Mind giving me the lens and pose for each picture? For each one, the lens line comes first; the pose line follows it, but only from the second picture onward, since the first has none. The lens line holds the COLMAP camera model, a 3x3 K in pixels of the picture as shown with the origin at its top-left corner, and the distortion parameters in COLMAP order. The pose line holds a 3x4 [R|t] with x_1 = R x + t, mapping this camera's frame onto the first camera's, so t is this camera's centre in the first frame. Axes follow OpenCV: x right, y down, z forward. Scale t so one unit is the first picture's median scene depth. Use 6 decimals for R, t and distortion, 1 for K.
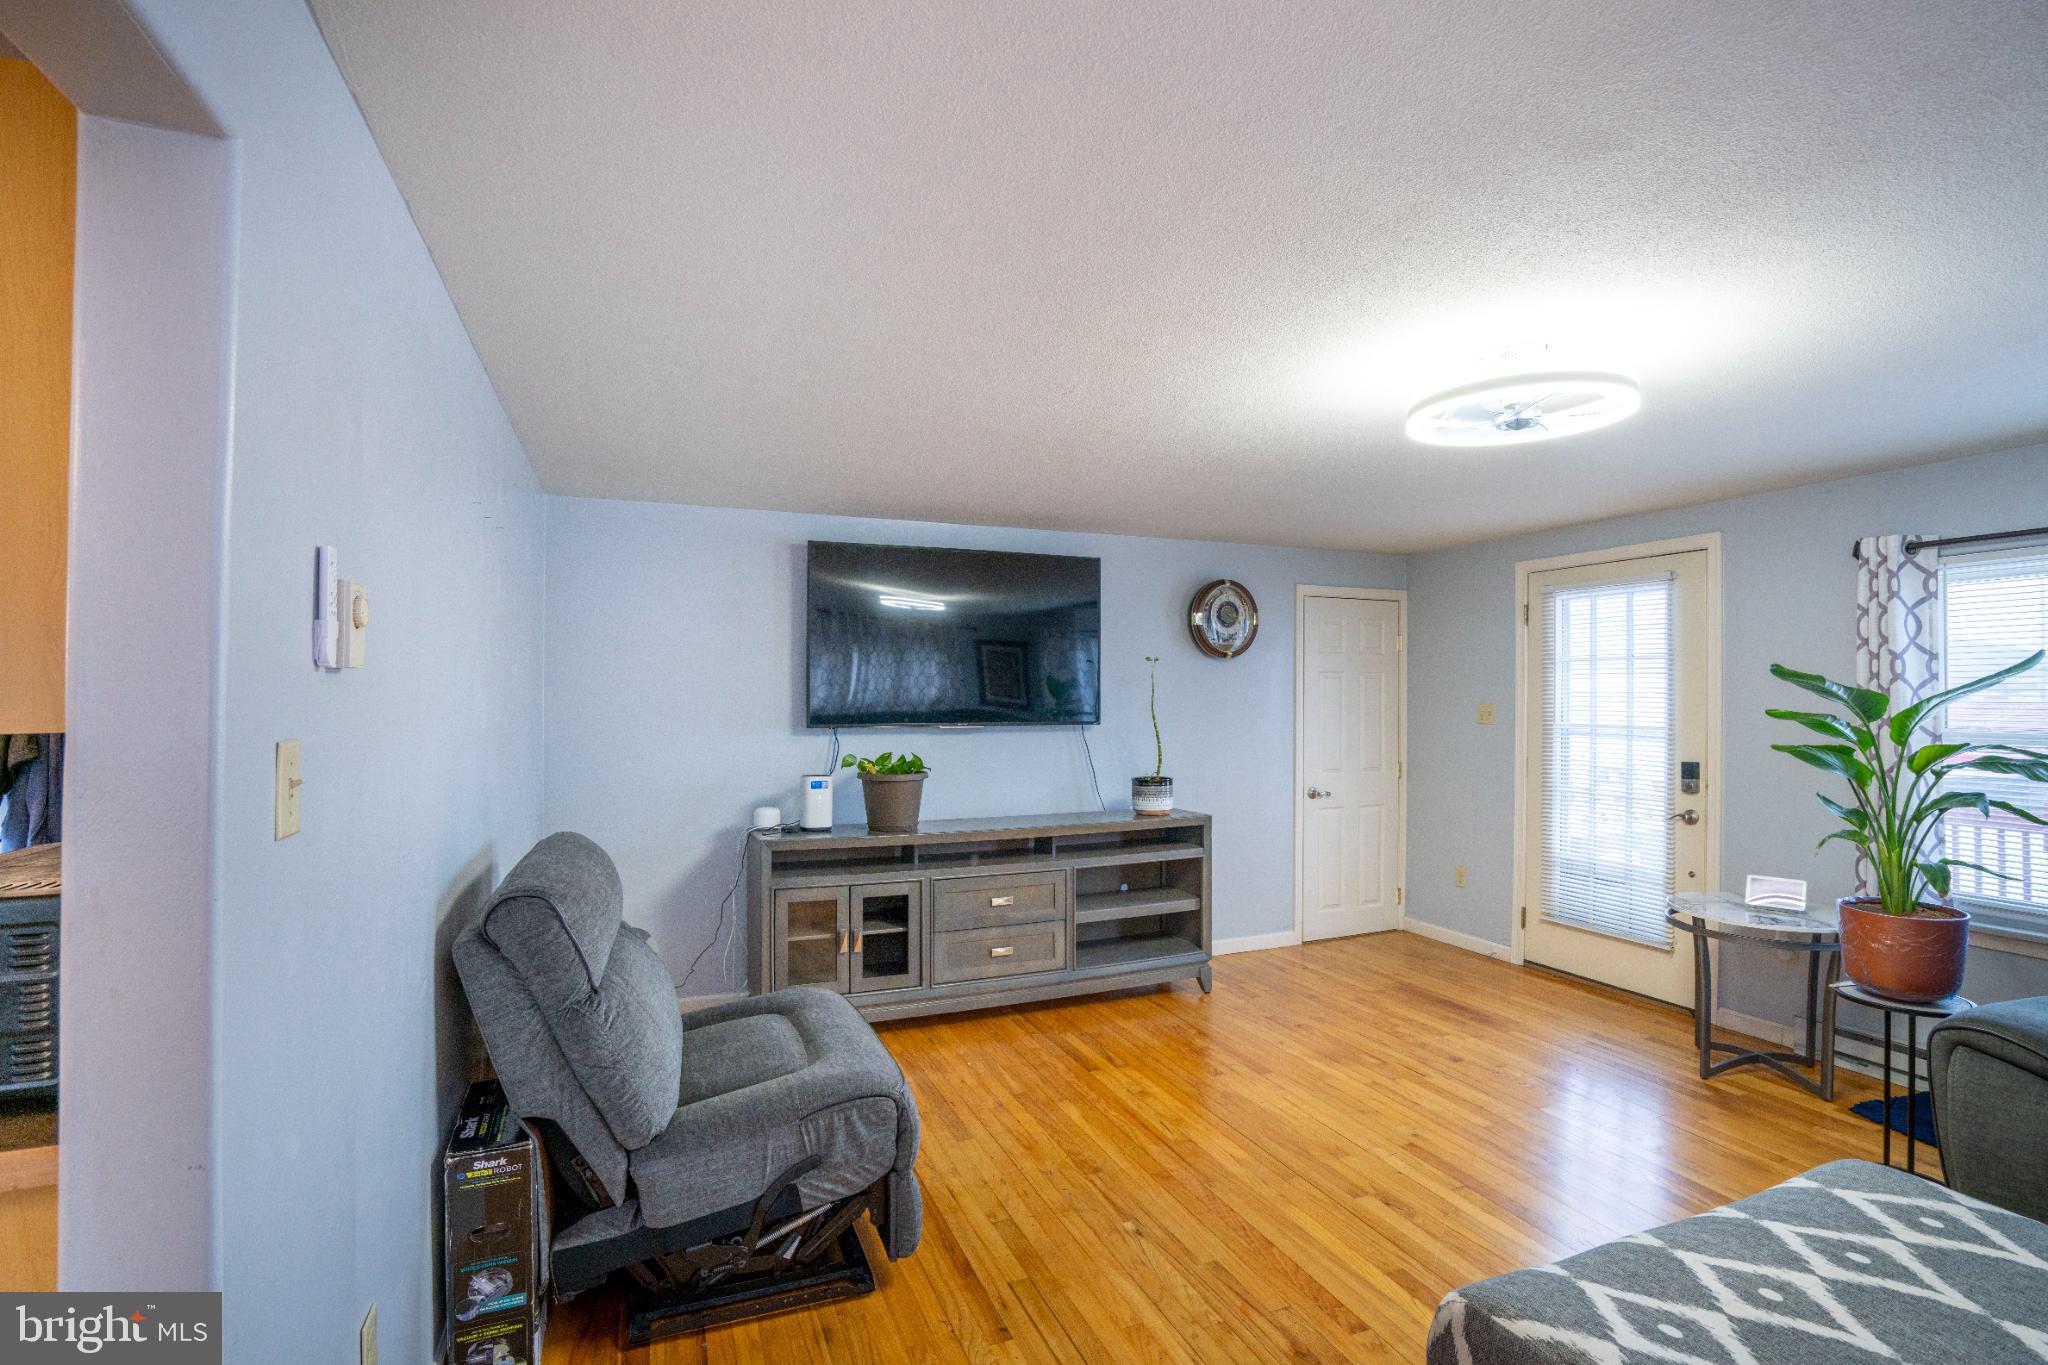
lens RADIAL K [[948.7, 0, 1015.0], [0, 948.7, 691.5], [0, 0, 1]] dist [-0.055307, 0.019510]
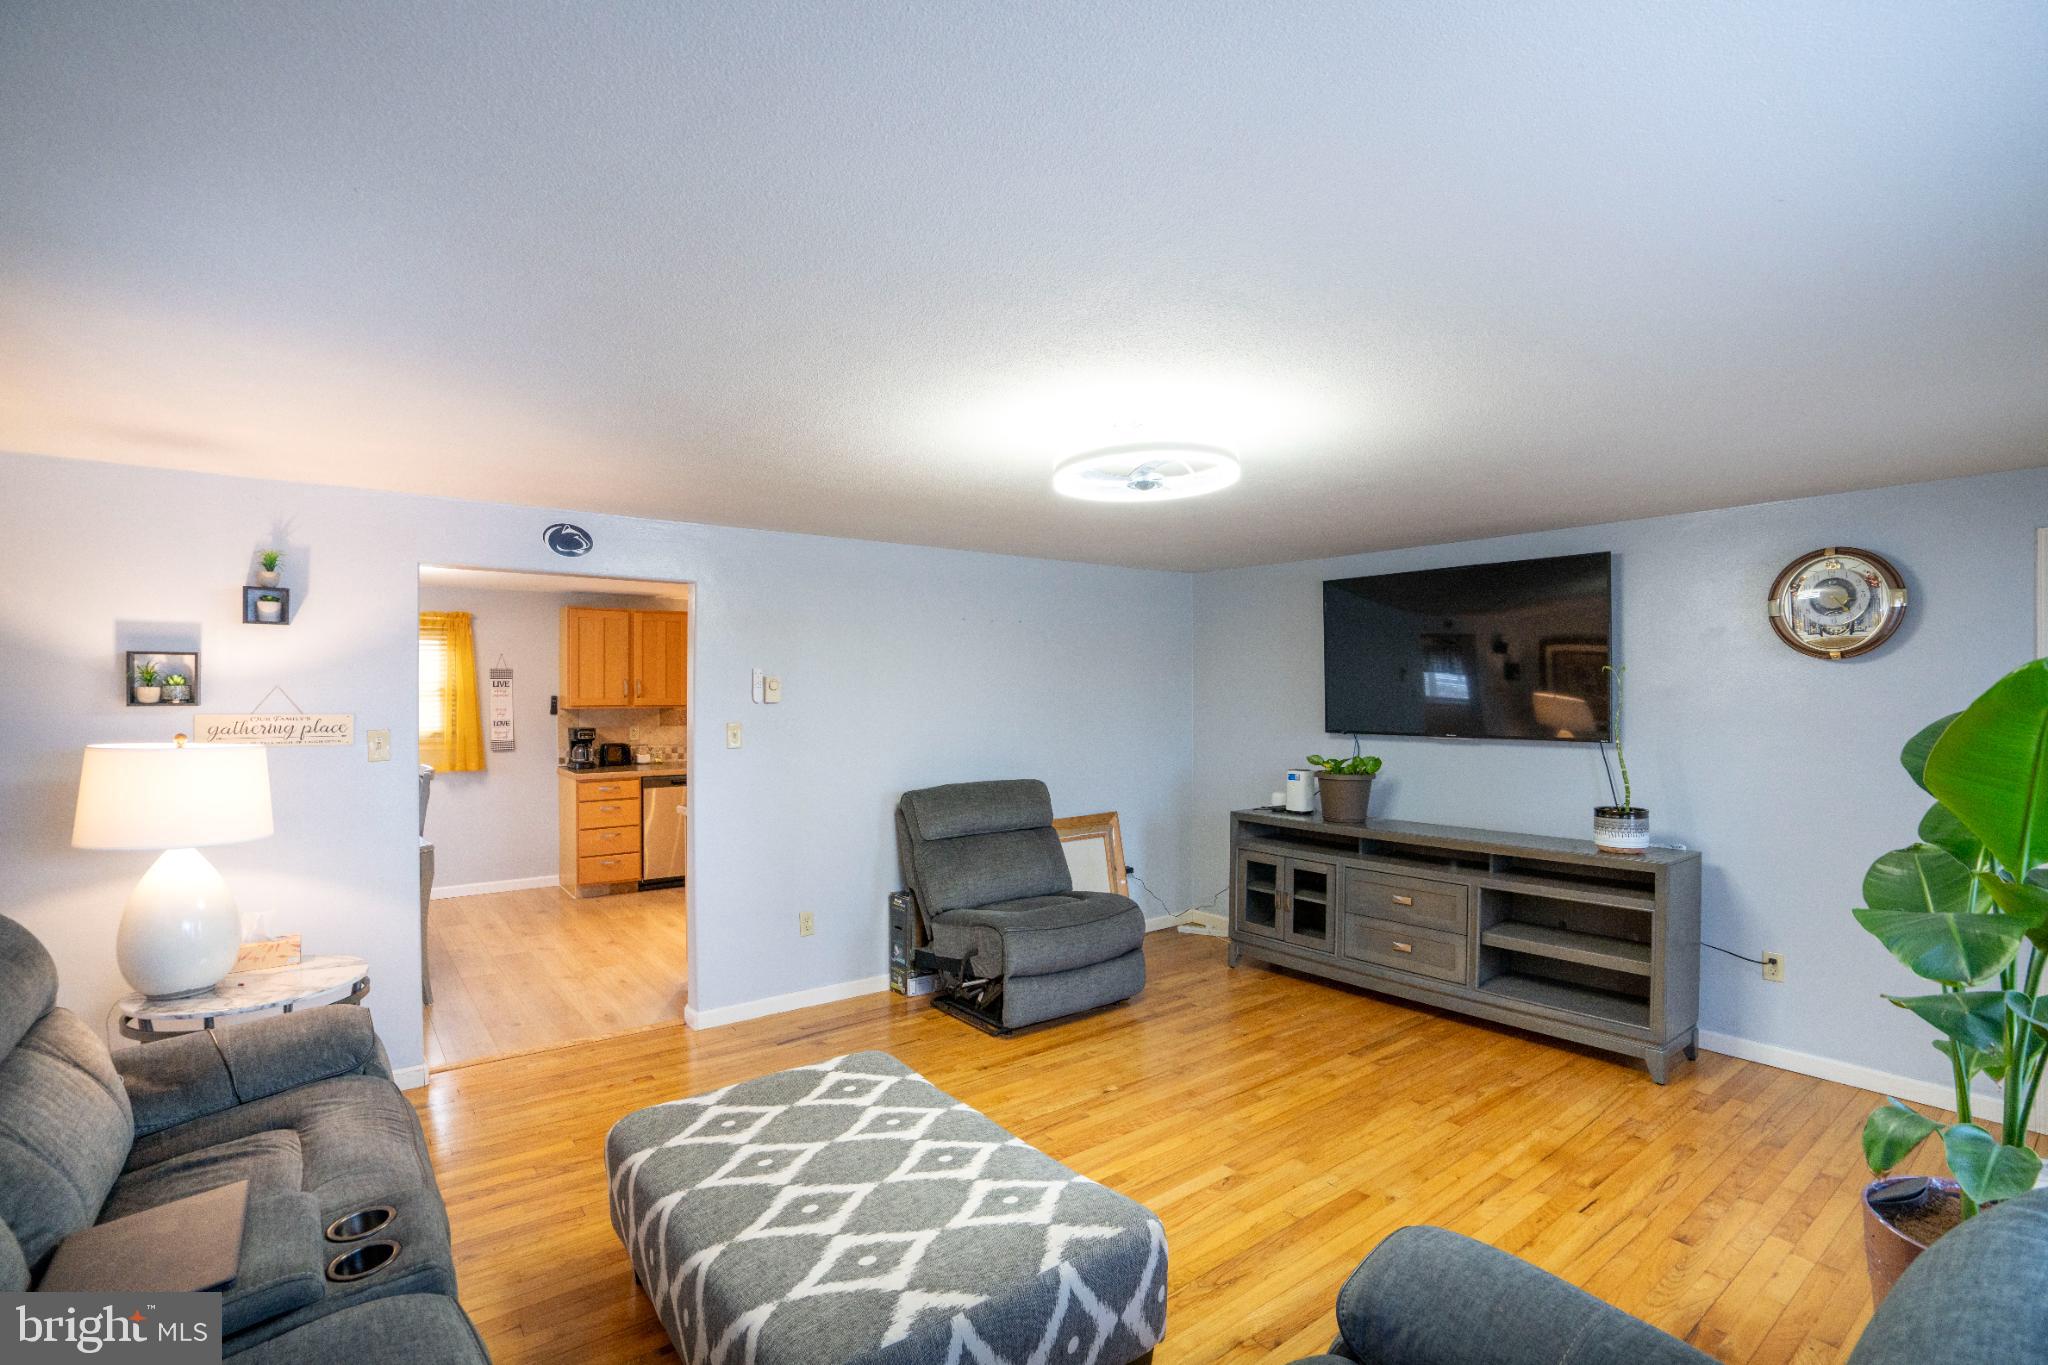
lens RADIAL K [[948.7, 0, 1006.3], [0, 948.7, 677.7], [0, 0, 1]] dist [-0.055307, 0.019510]
pose [[0.269421, -0.010089, -0.962970, 0.916584], [0.007921, 0.999935, -0.008261, -0.026689], [0.962990, -0.005402, 0.269484, 0.287925]]
